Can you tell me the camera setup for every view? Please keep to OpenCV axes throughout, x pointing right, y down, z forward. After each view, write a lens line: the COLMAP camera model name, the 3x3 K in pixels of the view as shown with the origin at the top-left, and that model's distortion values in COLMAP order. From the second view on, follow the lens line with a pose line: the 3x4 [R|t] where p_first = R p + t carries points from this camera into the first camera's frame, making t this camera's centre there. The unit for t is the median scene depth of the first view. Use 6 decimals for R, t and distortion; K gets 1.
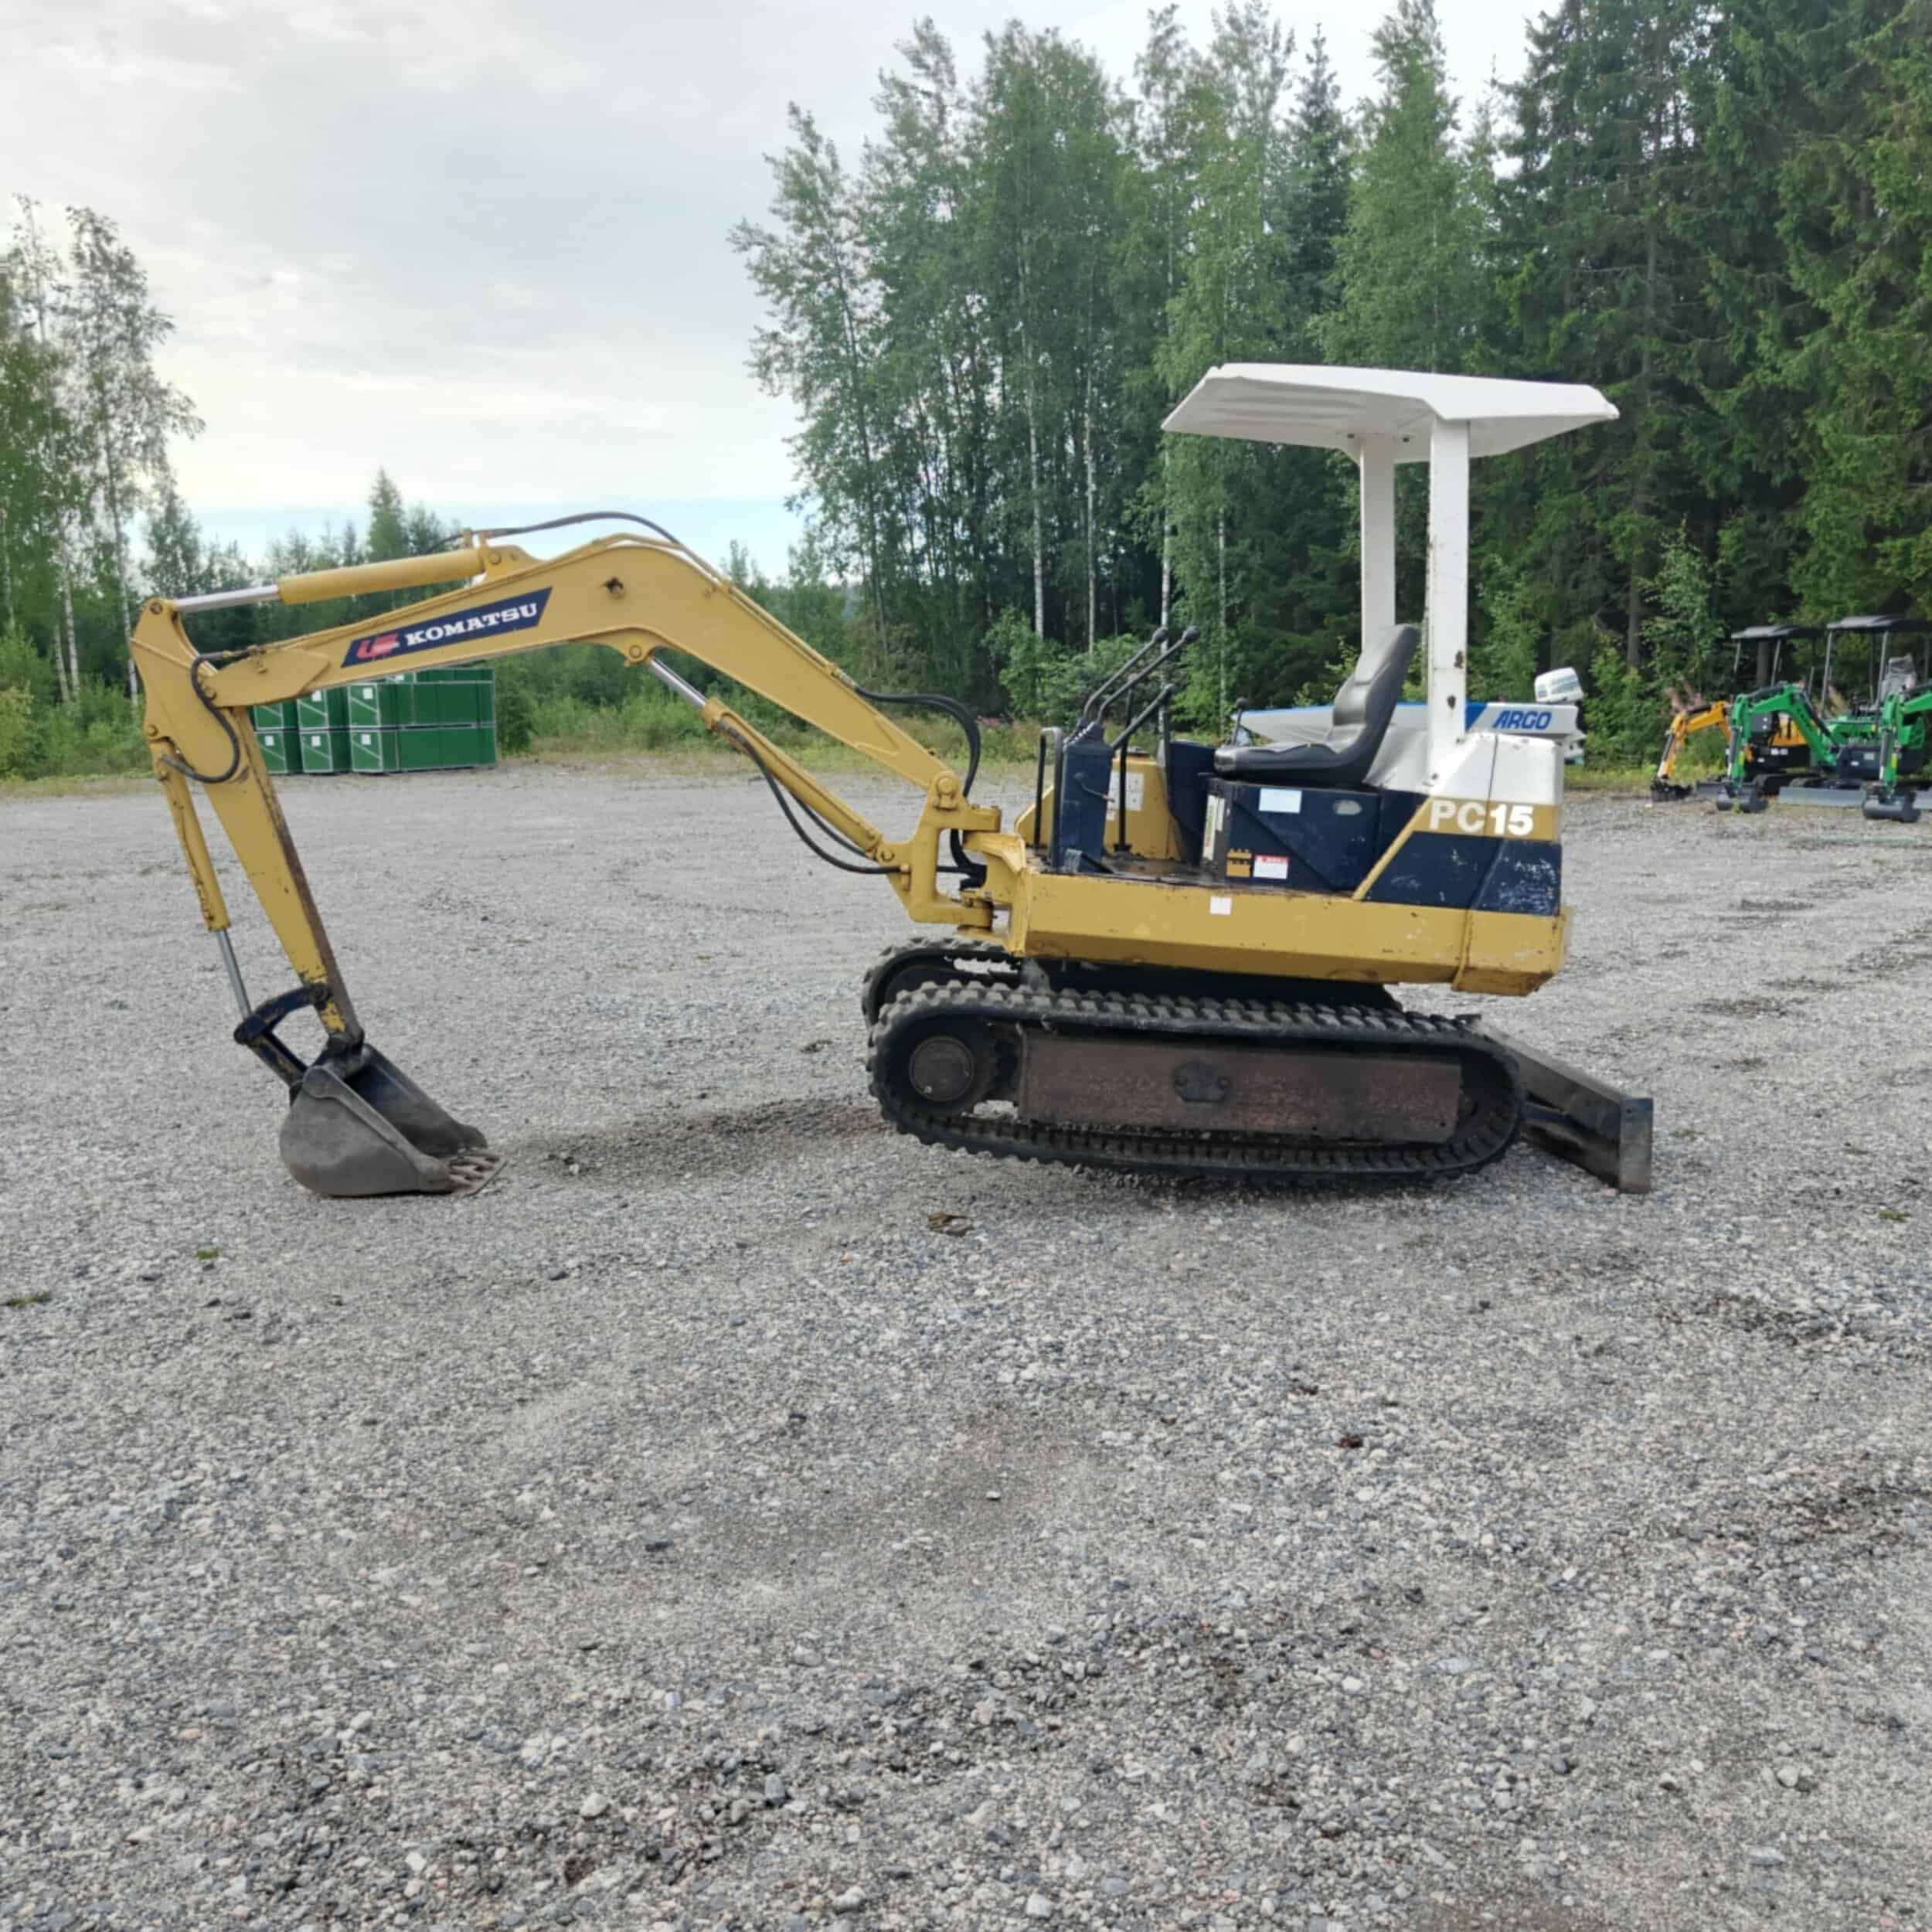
lens RADIAL K [[1812.1, 0, 980.7], [0, 1812.1, 986.4], [0, 0, 1]] dist [0.005438, 0.005223]
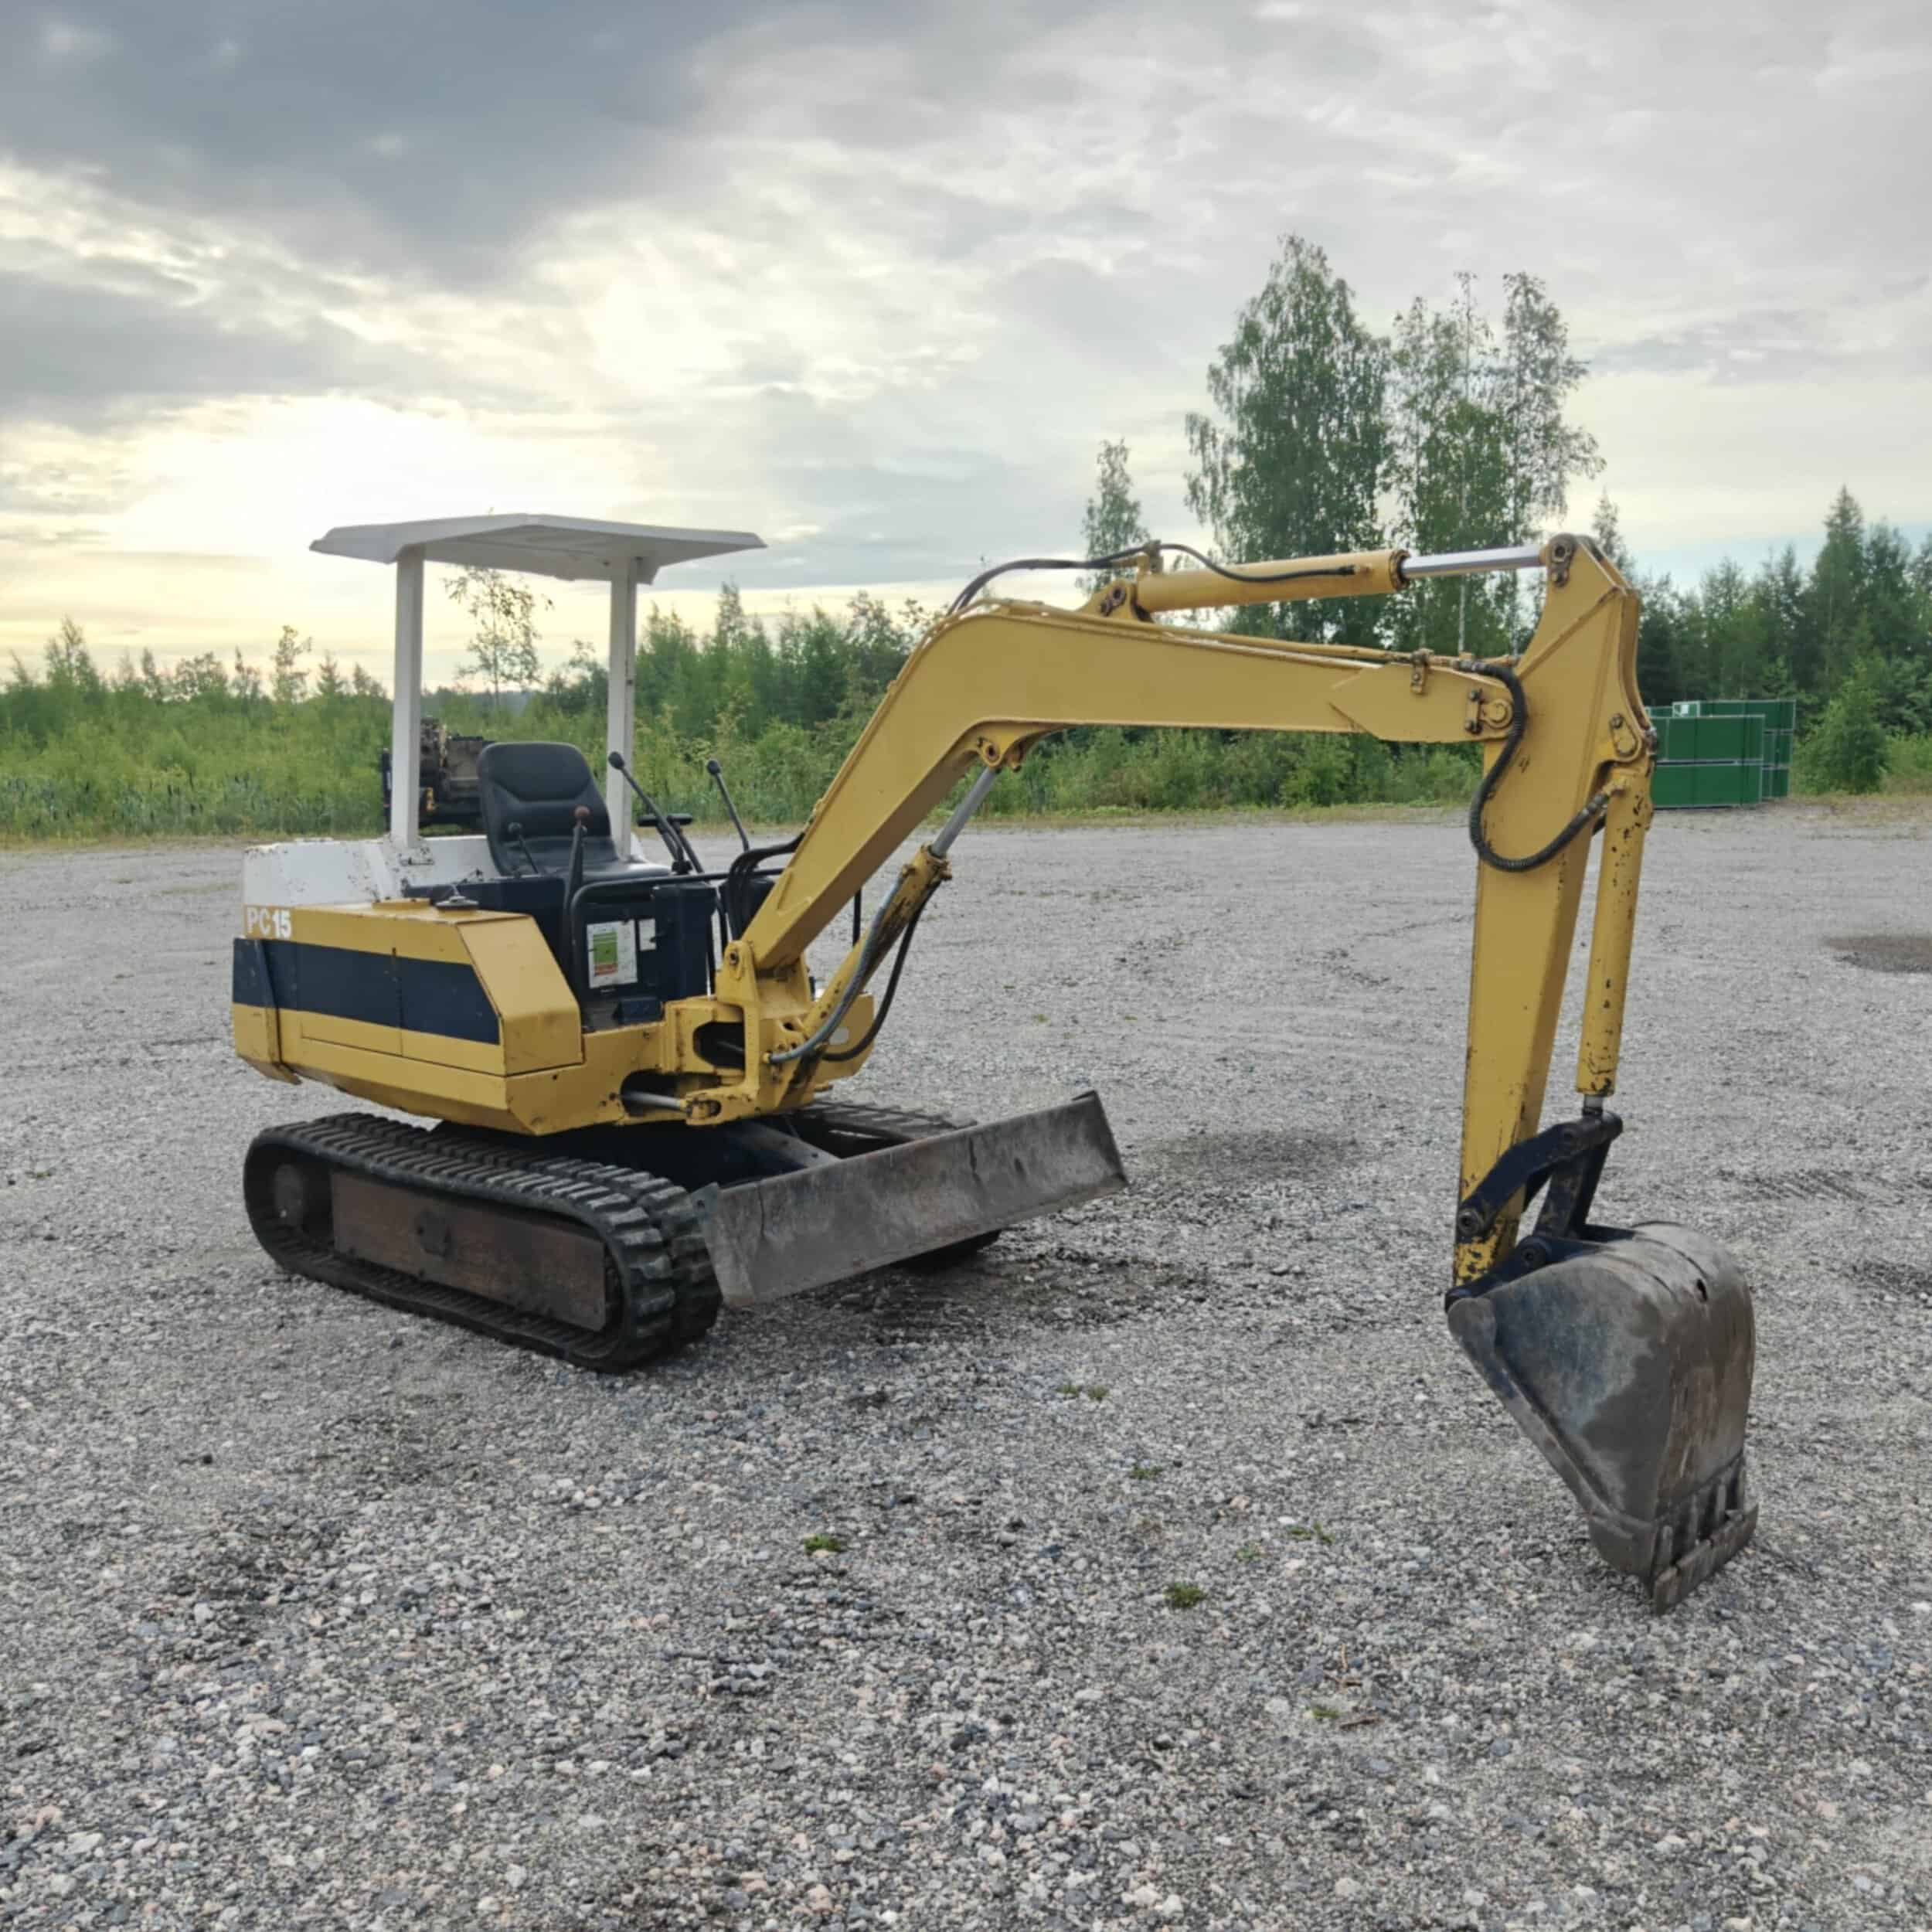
lens RADIAL K [[1832.7, 0, 961.3], [0, 1832.7, 972.1], [0, 0, 1]] dist [-0.022111, 0.054435]
pose [[0.697265, 0.096993, -0.710221, 0.094026], [-0.114042, 0.993194, 0.023676, -0.010566], [0.707684, 0.064486, 0.703580, 0.047602]]
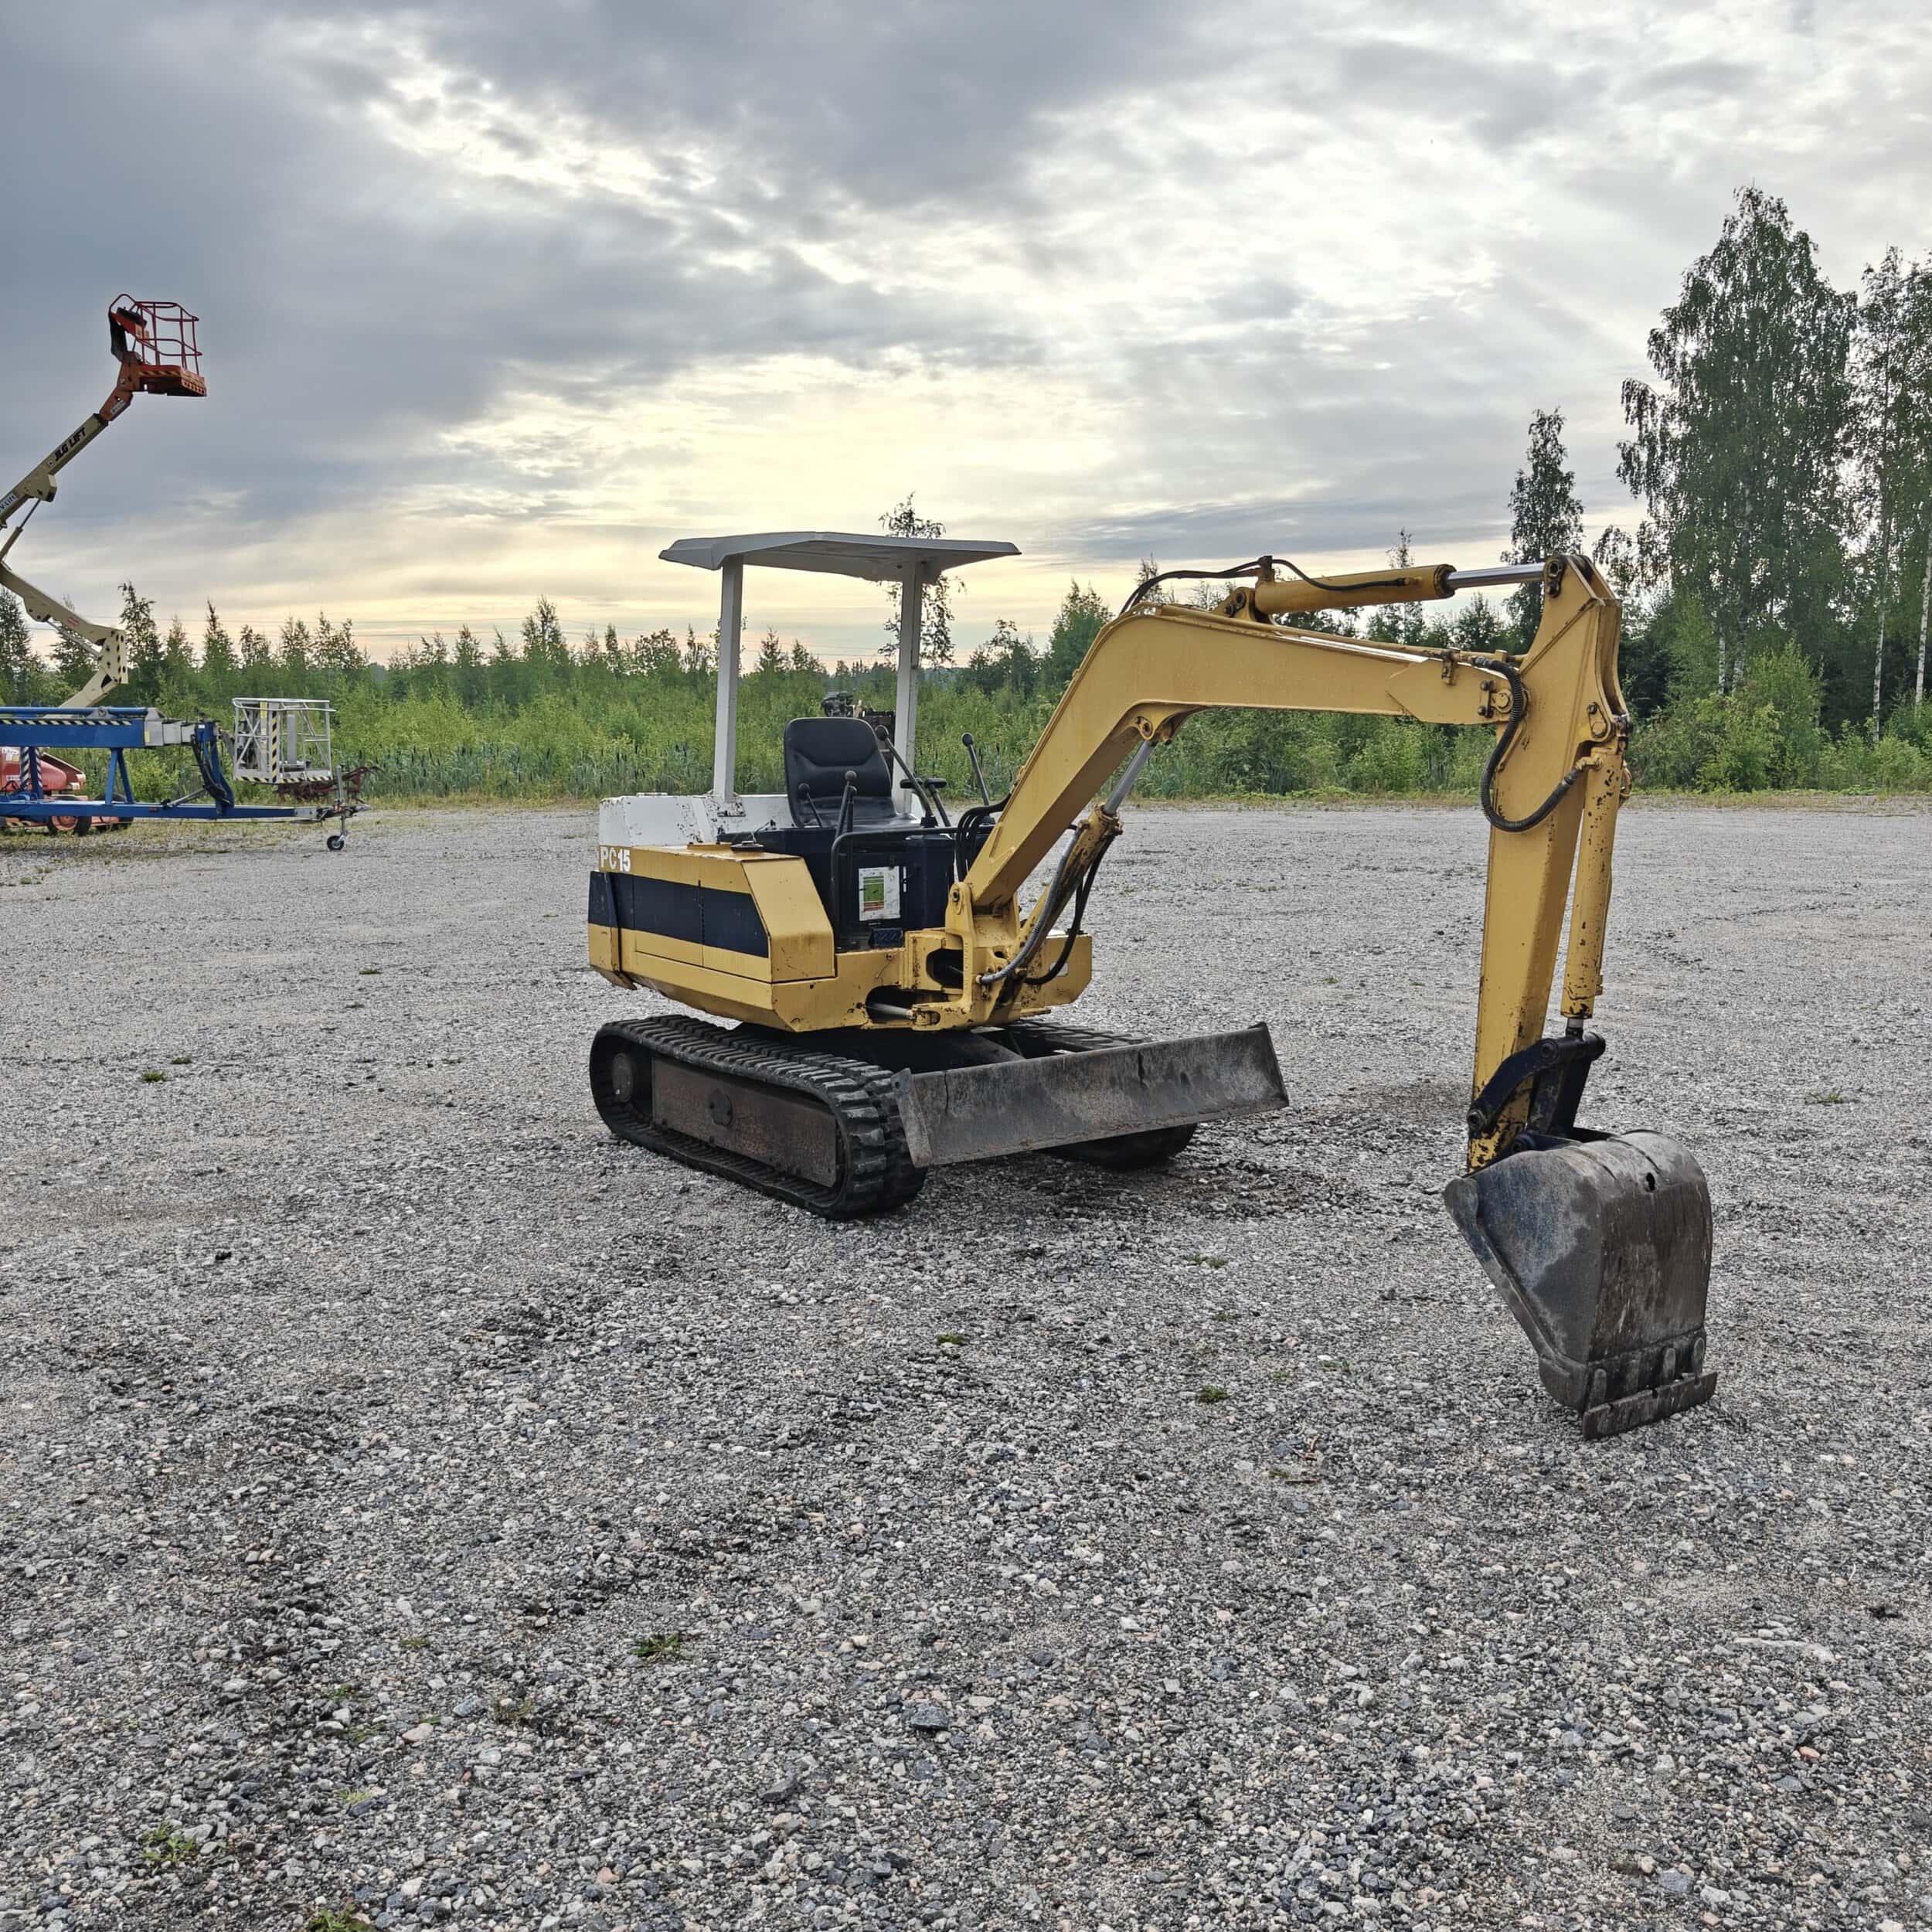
lens RADIAL K [[1814.0, 0, 964.6], [0, 1814.0, 977.2], [0, 0, 1]] dist [0.059804, -0.134580]
pose [[0.518385, 0.134216, -0.844549, 0.114874], [-0.144253, 0.987178, 0.068340, -0.010561], [0.842893, 0.086403, 0.531099, 0.045820]]
